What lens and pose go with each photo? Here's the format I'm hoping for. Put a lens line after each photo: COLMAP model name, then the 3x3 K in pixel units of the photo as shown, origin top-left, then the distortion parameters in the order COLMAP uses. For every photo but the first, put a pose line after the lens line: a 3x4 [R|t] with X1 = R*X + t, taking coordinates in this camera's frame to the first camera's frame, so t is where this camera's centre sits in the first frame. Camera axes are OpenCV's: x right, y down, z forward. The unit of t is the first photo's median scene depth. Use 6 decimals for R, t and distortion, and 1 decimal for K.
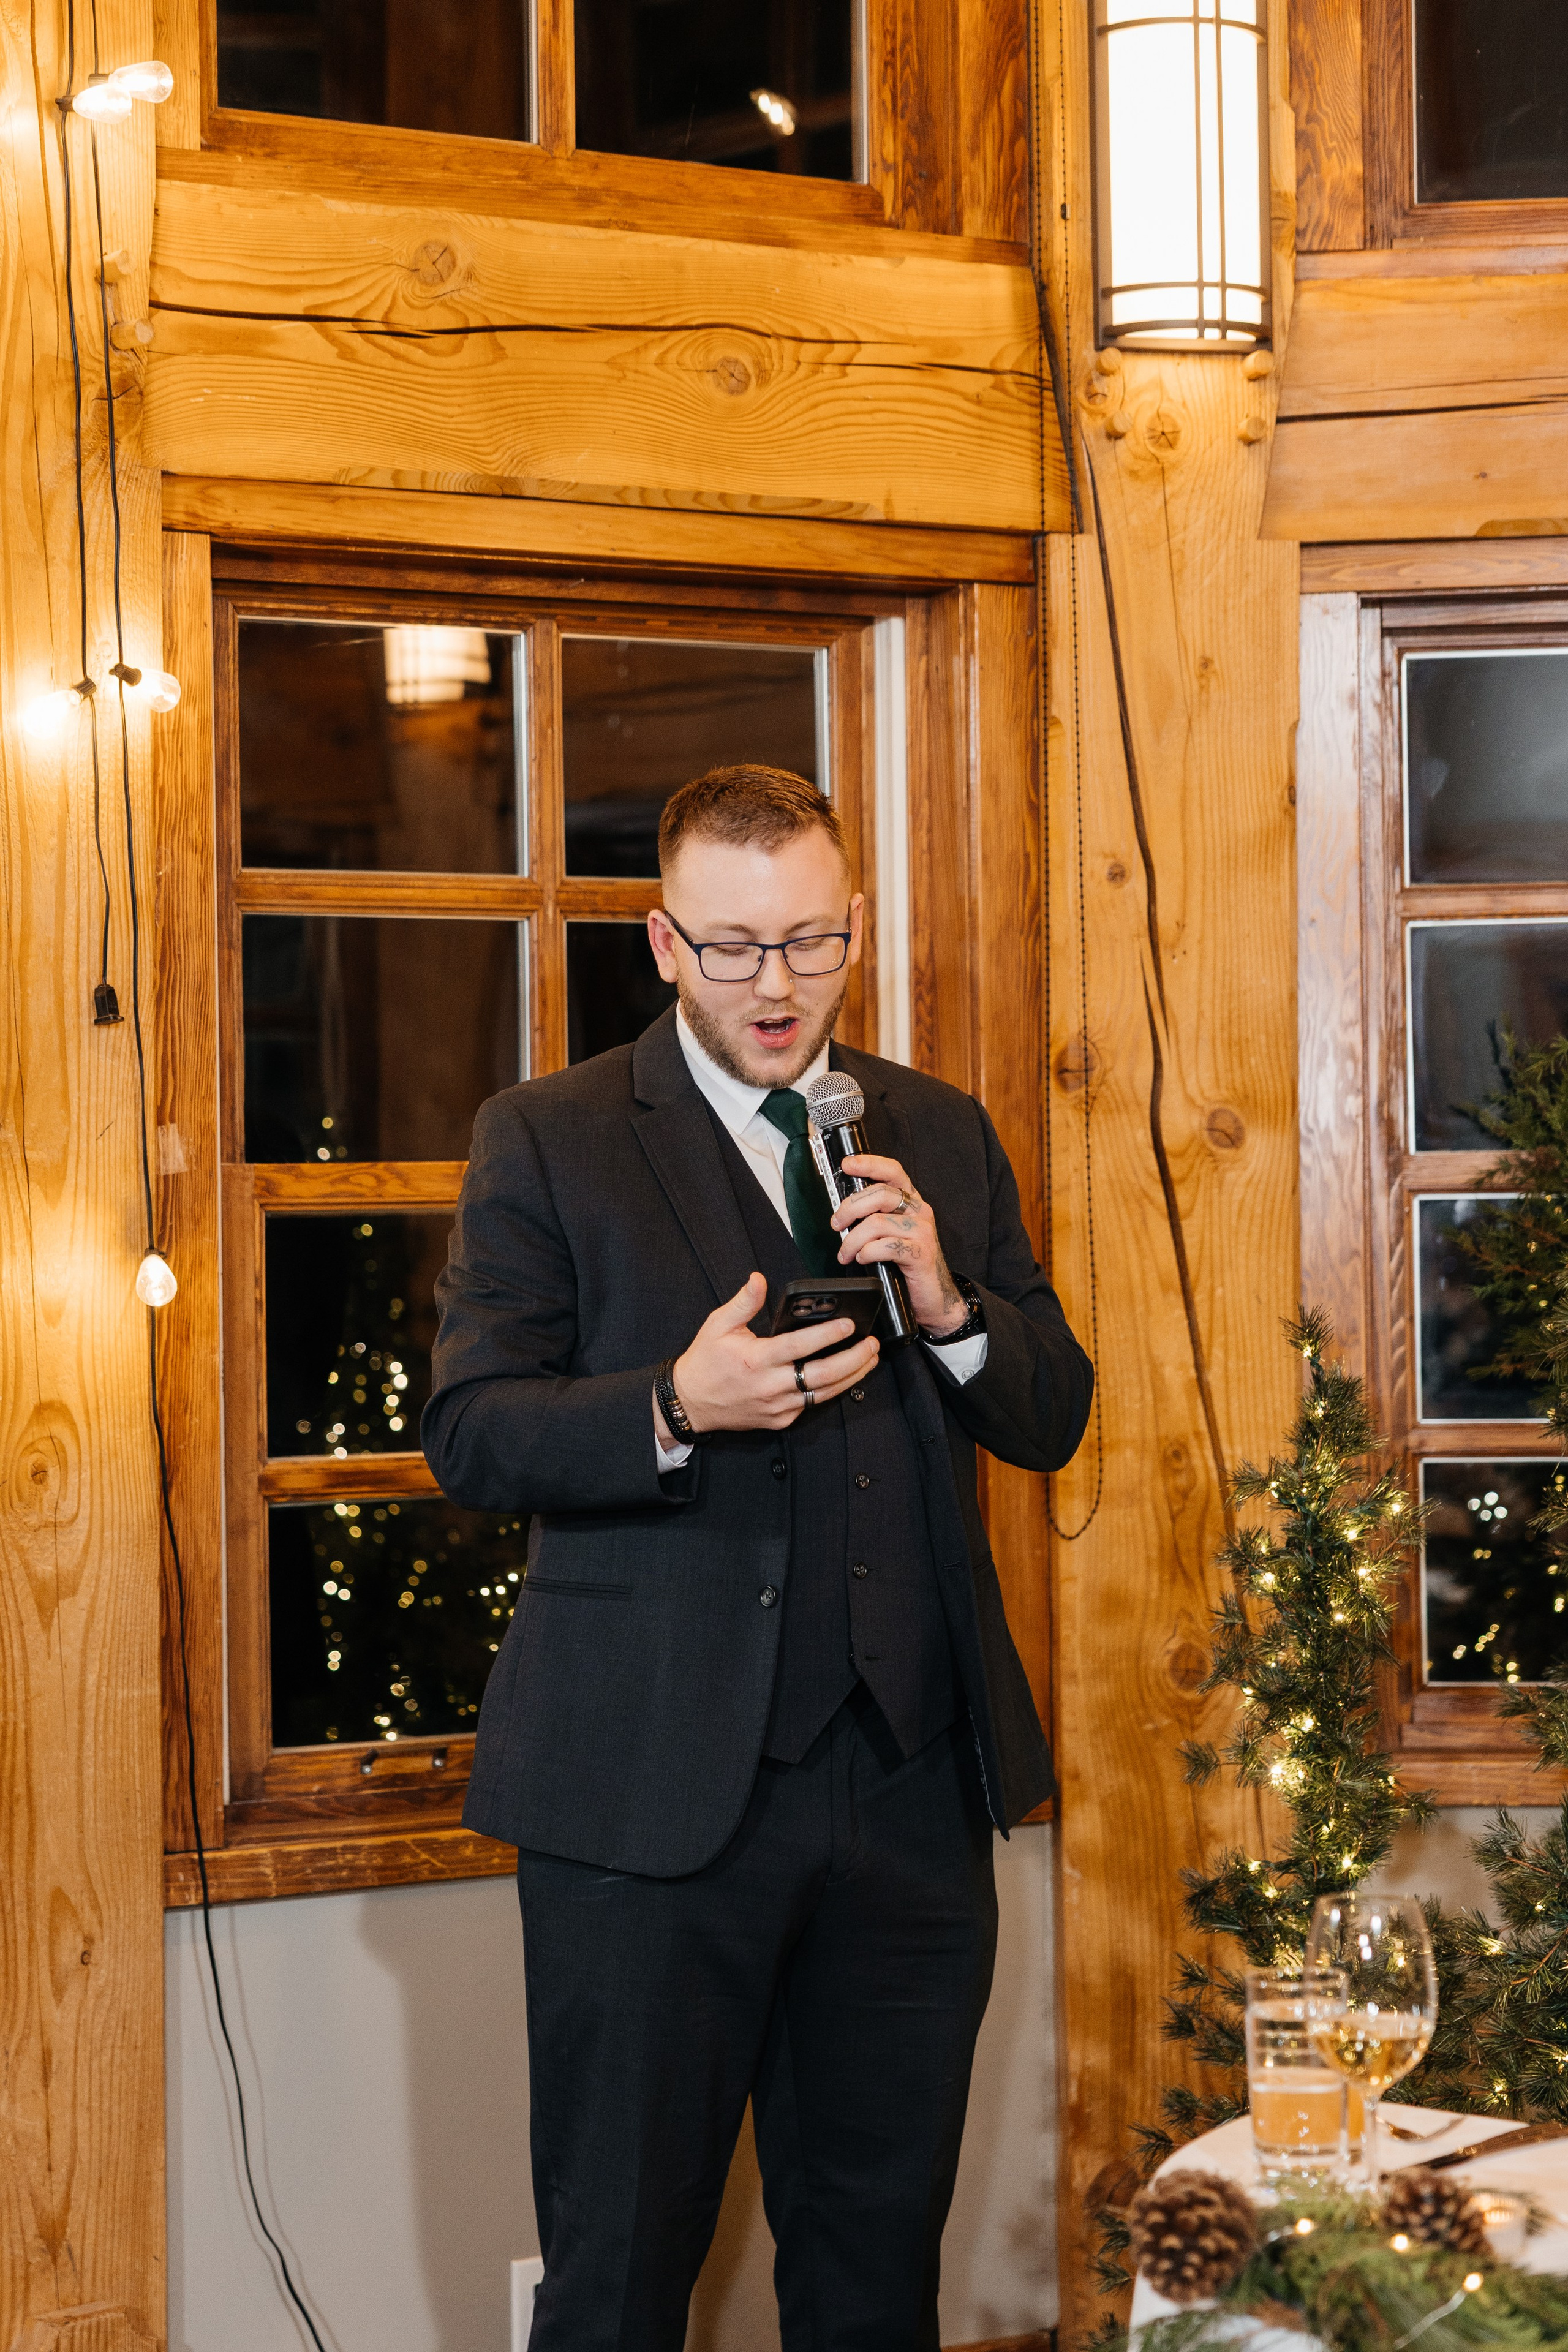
lens RADIAL K [[4604.0, 0, 752.4], [0, 4604.0, 1196.2], [0, 0, 1]] dist [0.022804, 0.000000]
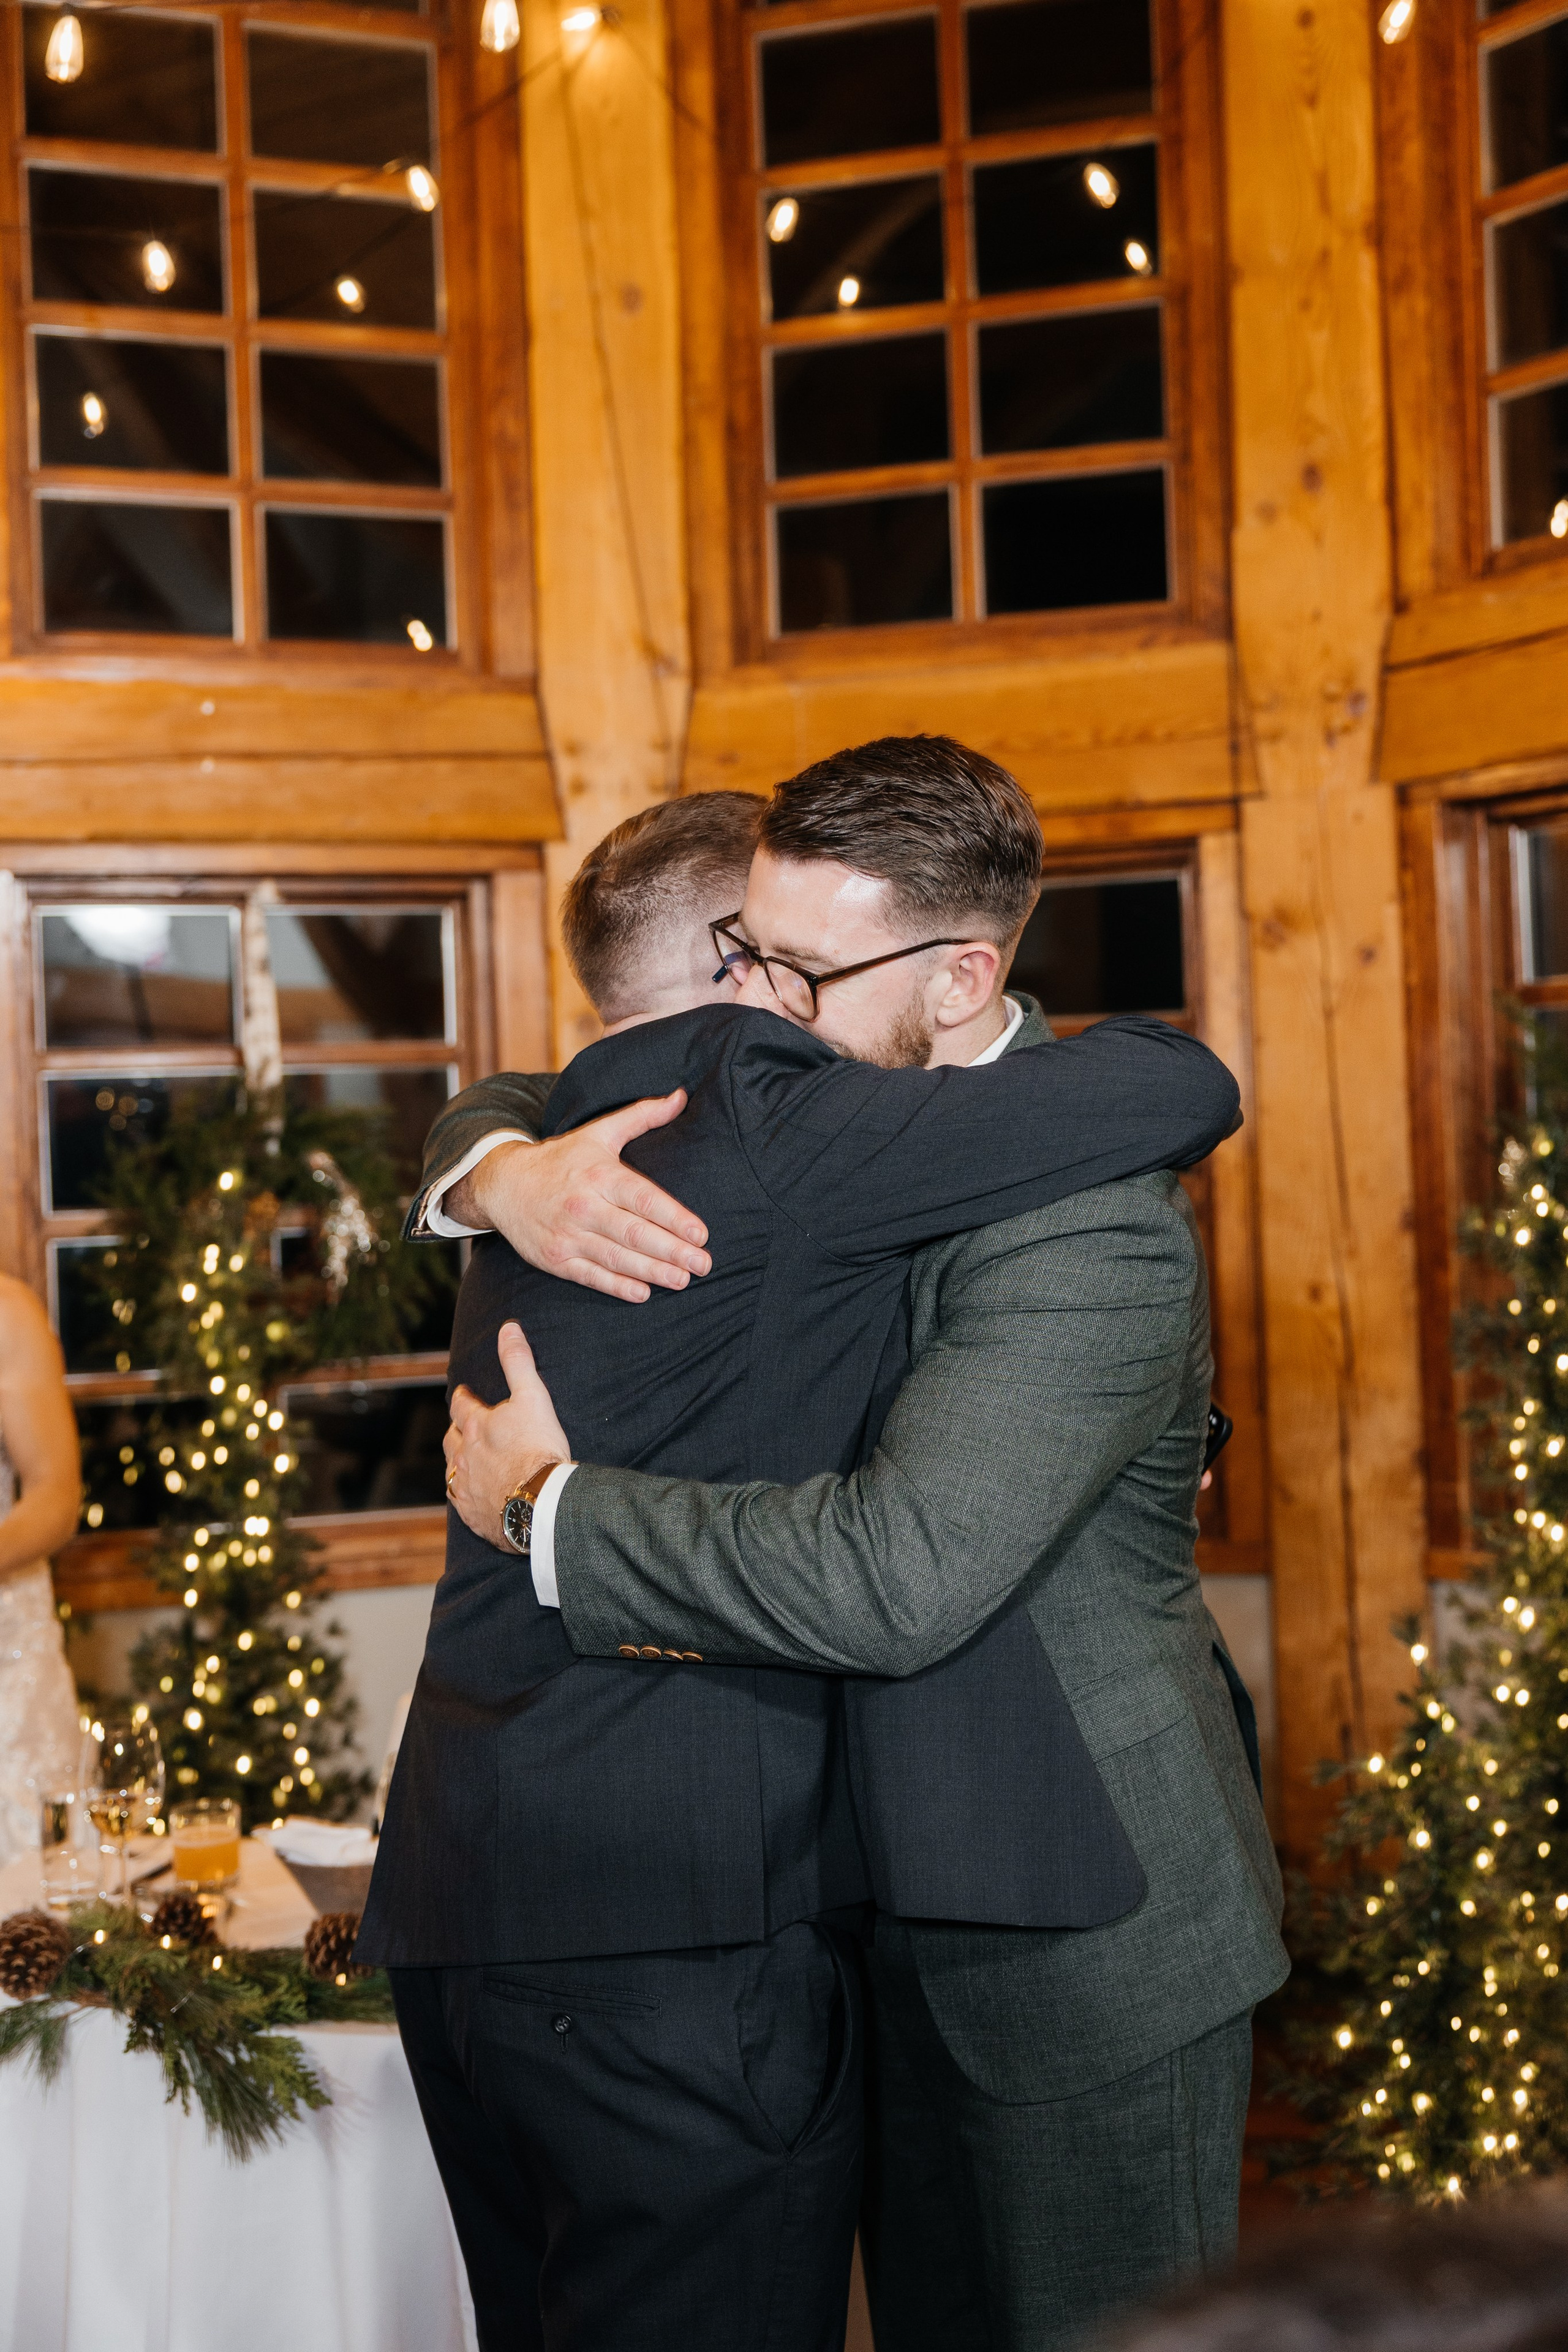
lens RADIAL K [[2747.6, 0, 809.5], [0, 2747.6, 1133.2], [0, 0, 1]] dist [0.023201, 0.000000]
pose [[0.896083, -0.012420, 0.443712, -0.048291], [0.017944, 0.999805, -0.008252, -0.027615], [-0.443523, 0.015356, 0.896131, 0.008004]]
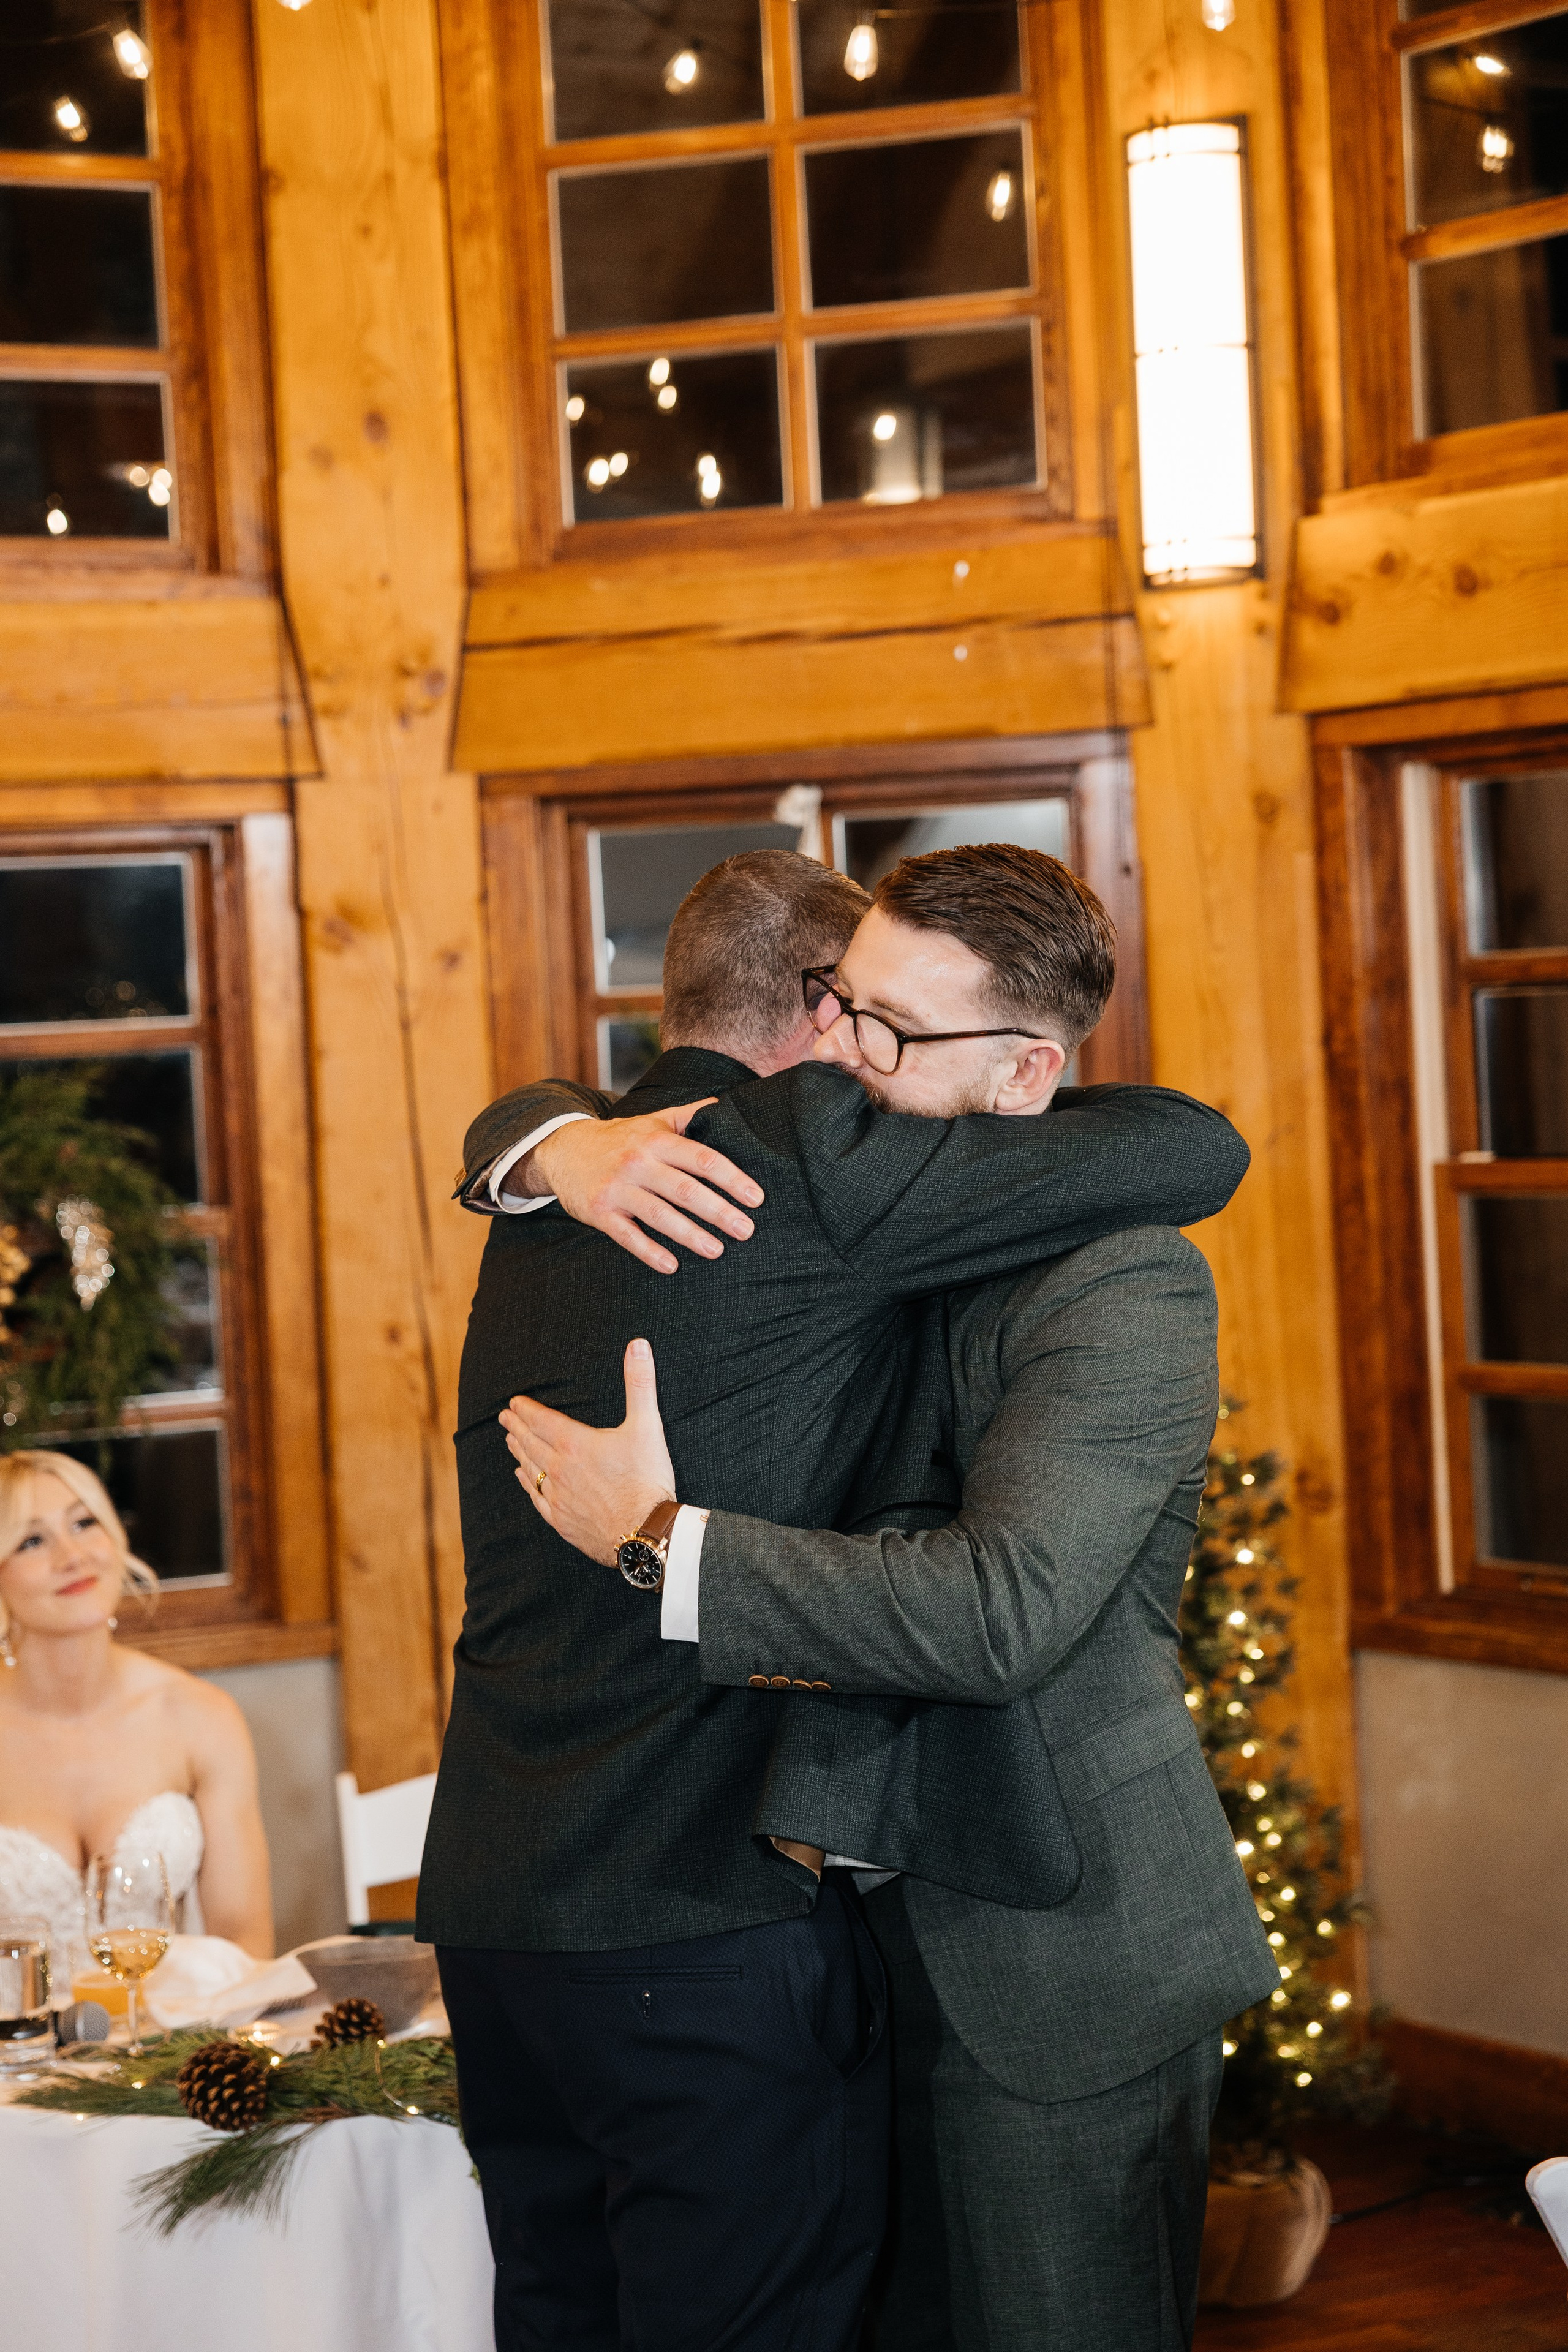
lens RADIAL K [[3876.1, 0, 787.3], [0, 3876.1, 1186.0], [0, 0, 1]] dist [0.040540, 0.000000]
pose [[0.413398, -0.038448, 0.909738, -0.554406], [0.034731, 0.999047, 0.026440, -0.052854], [-0.909888, 0.020666, 0.414340, 0.183759]]
